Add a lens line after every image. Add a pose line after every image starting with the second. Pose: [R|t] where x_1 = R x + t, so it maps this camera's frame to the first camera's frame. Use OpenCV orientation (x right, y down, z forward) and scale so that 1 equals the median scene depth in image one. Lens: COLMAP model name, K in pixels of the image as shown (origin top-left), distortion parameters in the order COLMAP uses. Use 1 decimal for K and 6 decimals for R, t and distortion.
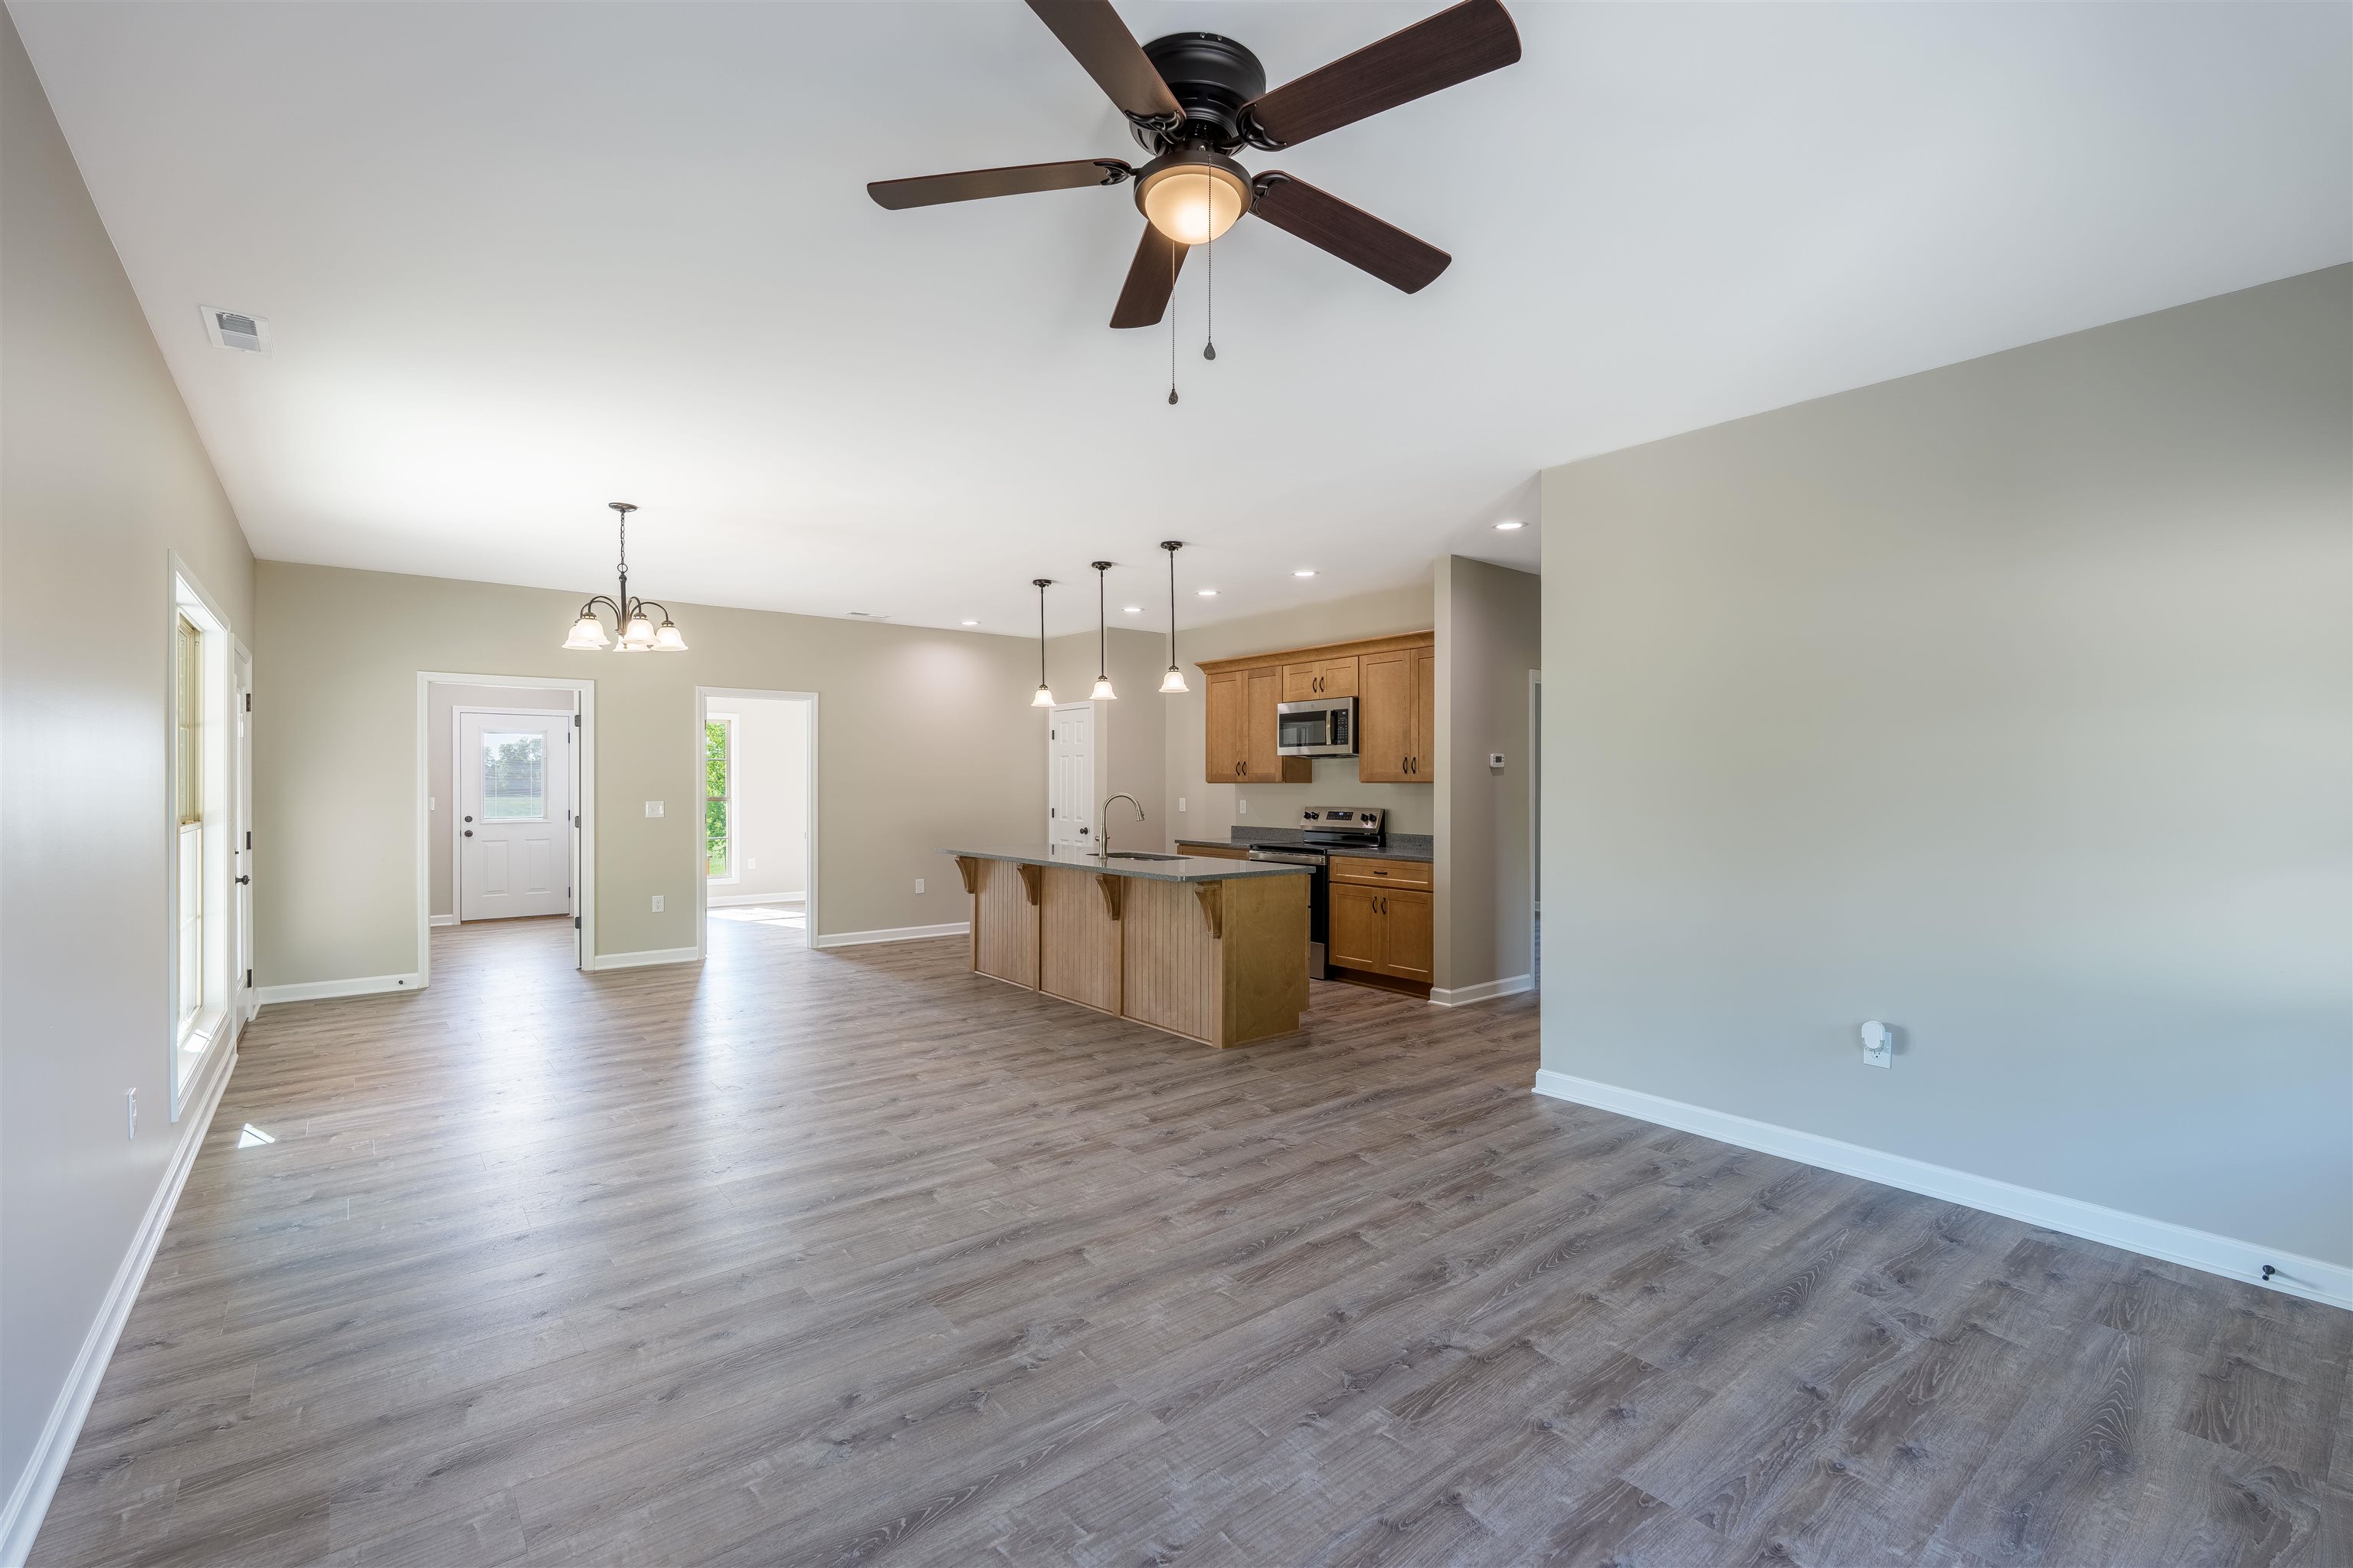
lens RADIAL K [[1032.4, 0, 1179.1], [0, 1032.4, 789.5], [0, 0, 1]] dist [-0.004027, 0.001559]
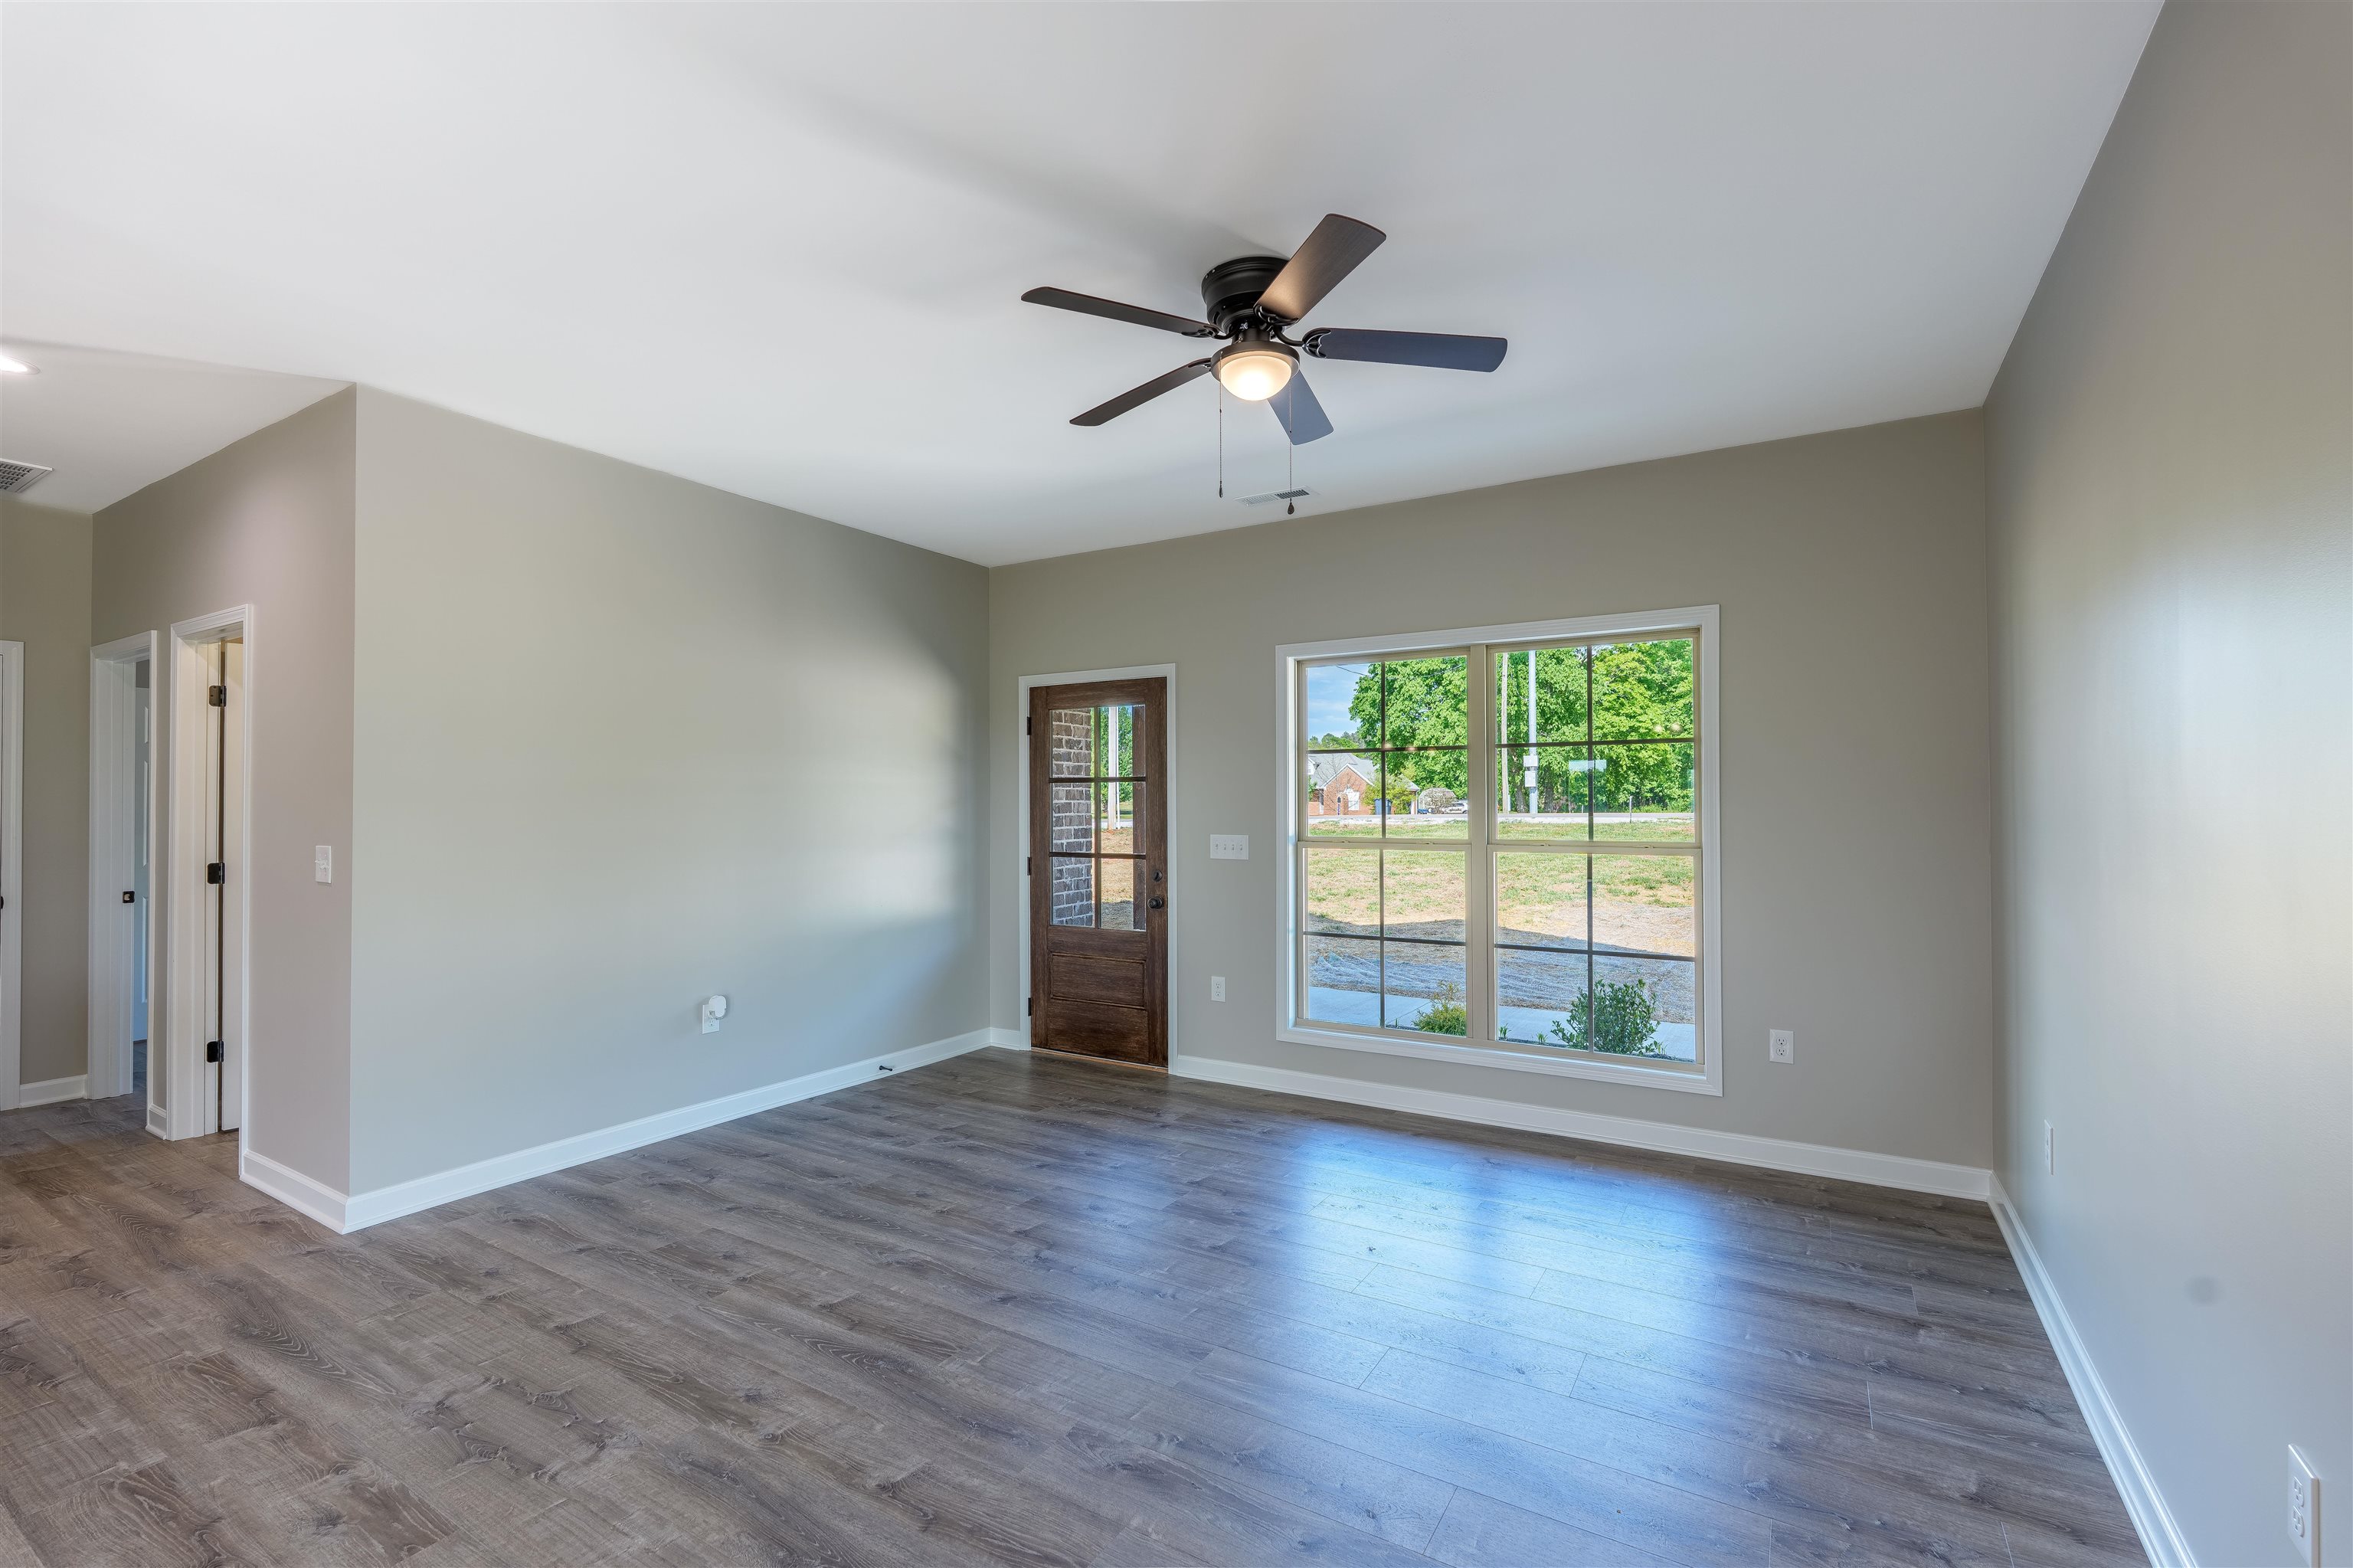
lens RADIAL K [[1032.4, 0, 1185.0], [0, 1032.4, 784.9], [0, 0, 1]] dist [-0.004027, 0.001559]
pose [[-0.340182, 0.015291, 0.940235, -0.719428], [0.008771, 0.999876, -0.013087, -0.009009], [-0.940319, 0.003795, -0.340274, 0.918899]]
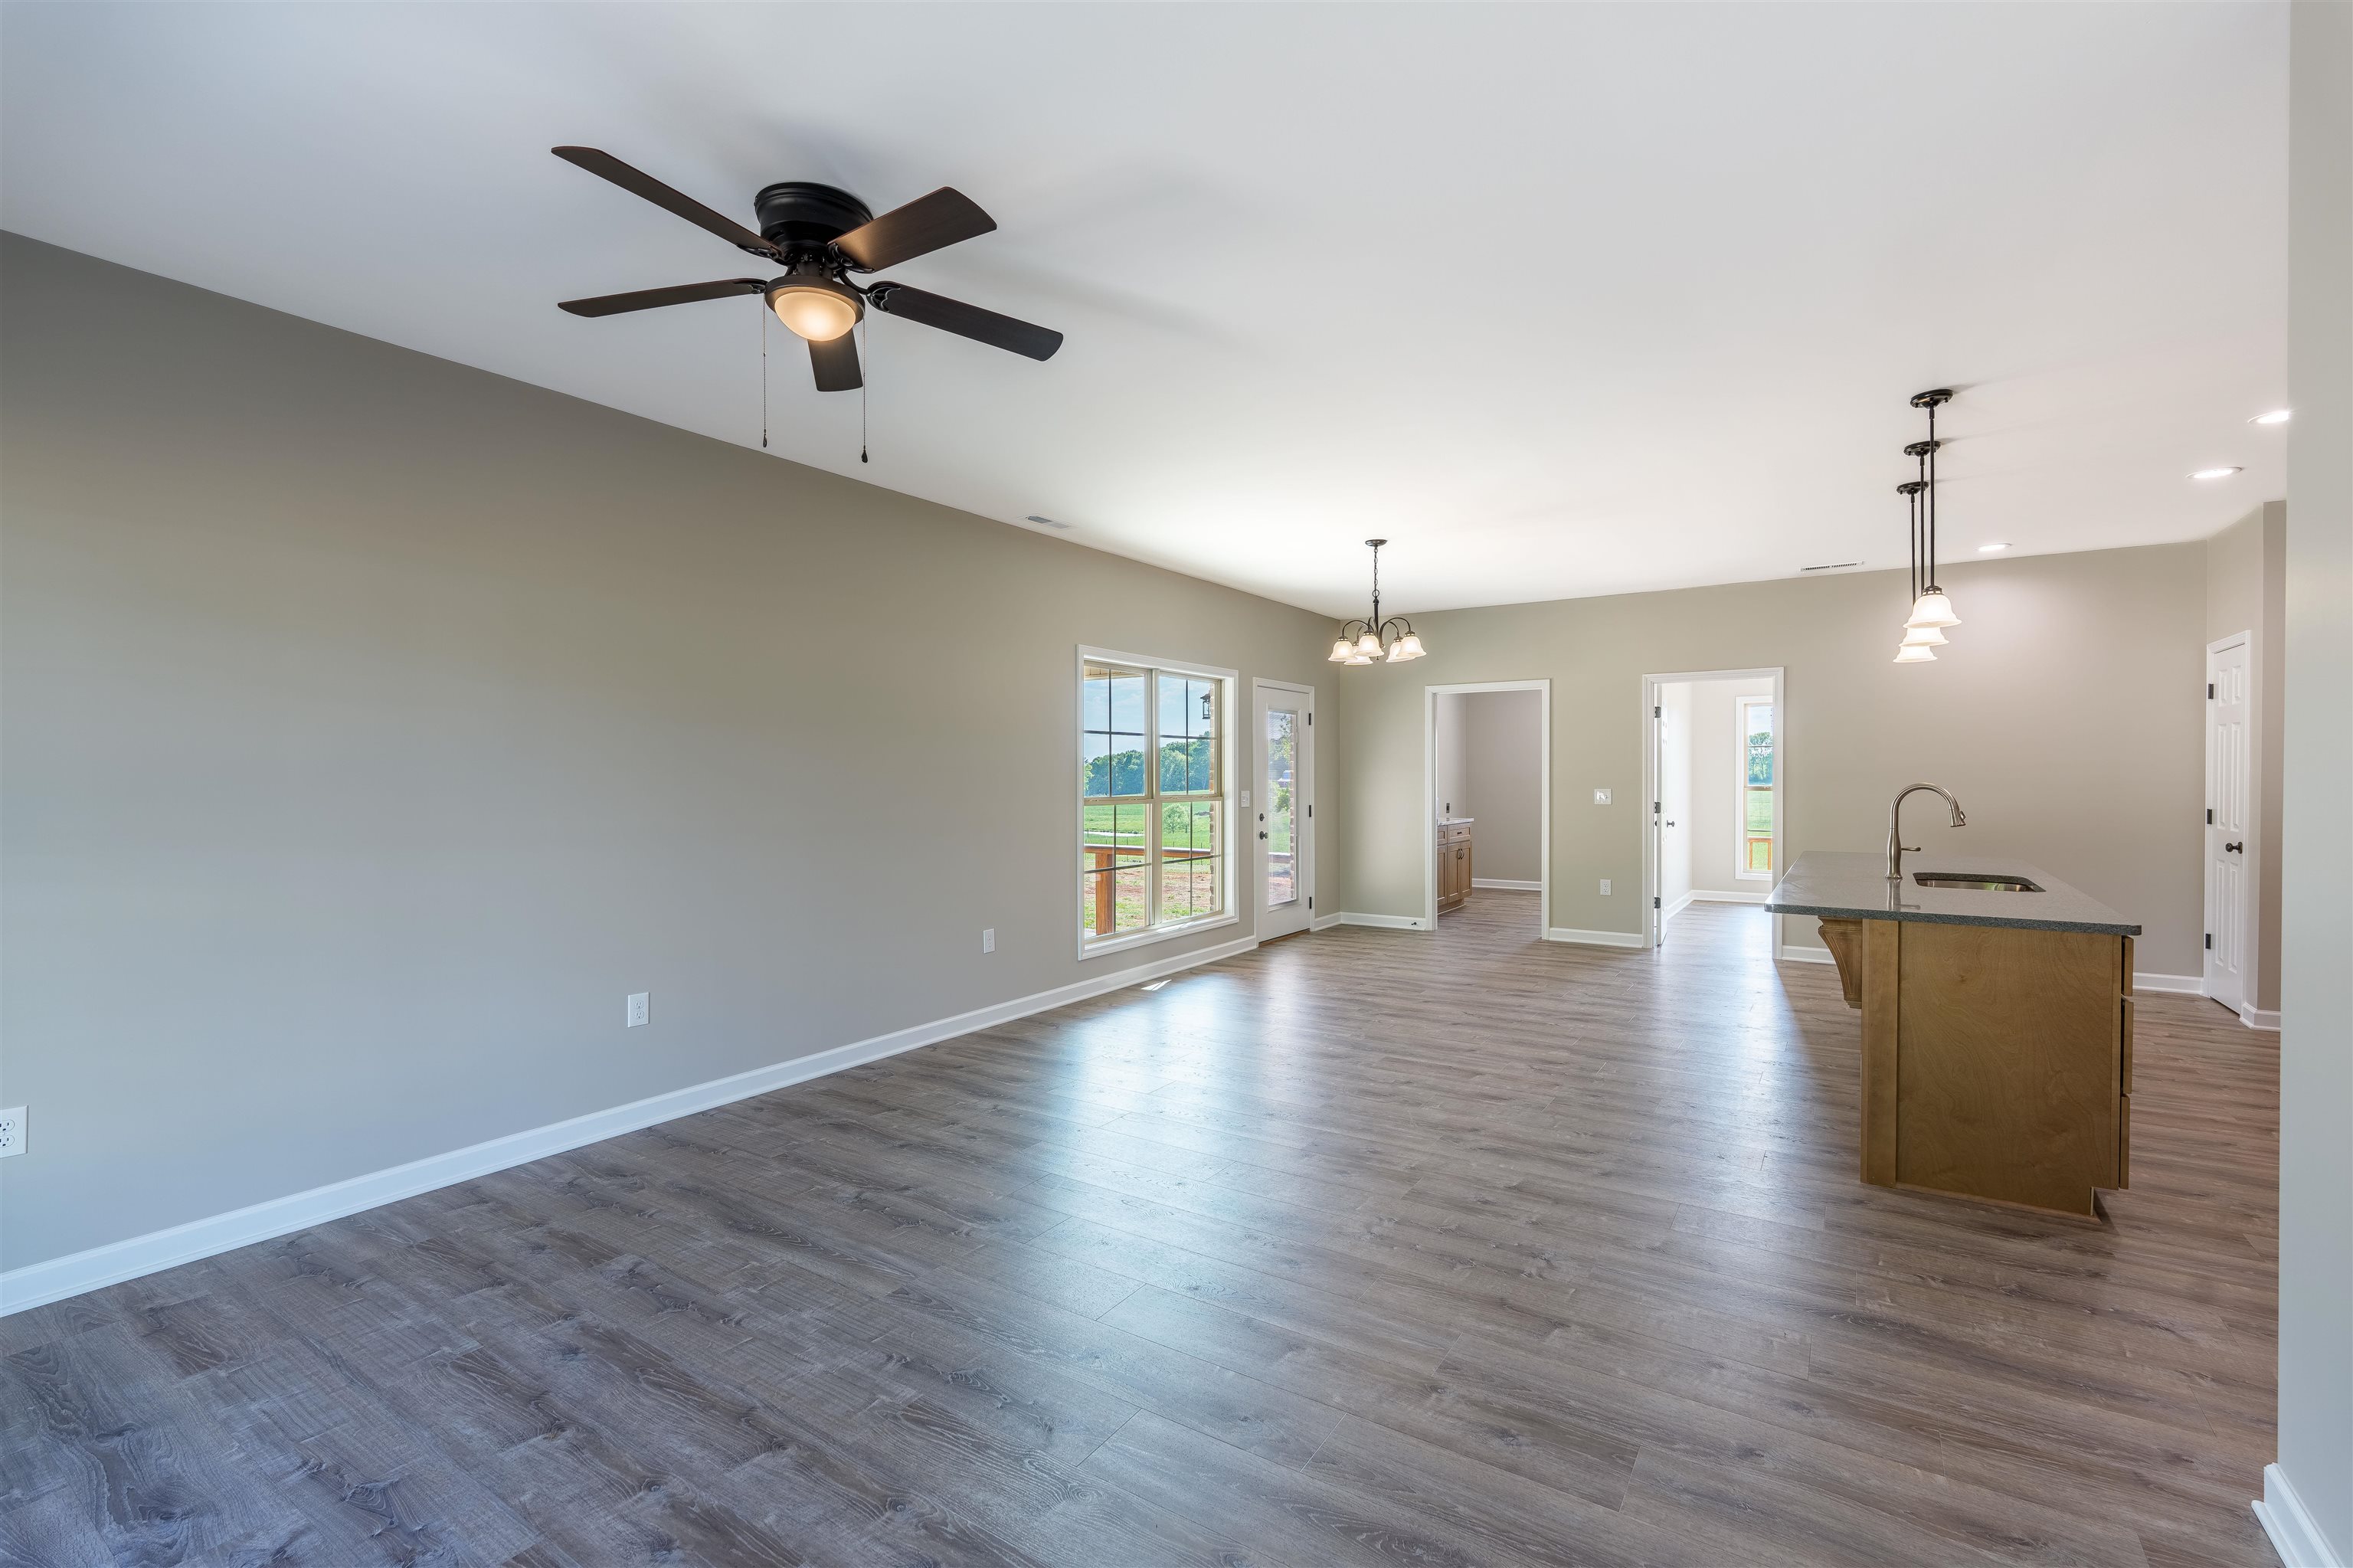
lens RADIAL K [[1032.4, 0, 1177.5], [0, 1032.4, 784.5], [0, 0, 1]] dist [-0.004027, 0.001559]
pose [[0.302567, 0.008138, -0.953094, 0.804808], [-0.001678, 0.999967, 0.008006, -0.000680], [0.953127, -0.000823, 0.302570, 0.617337]]
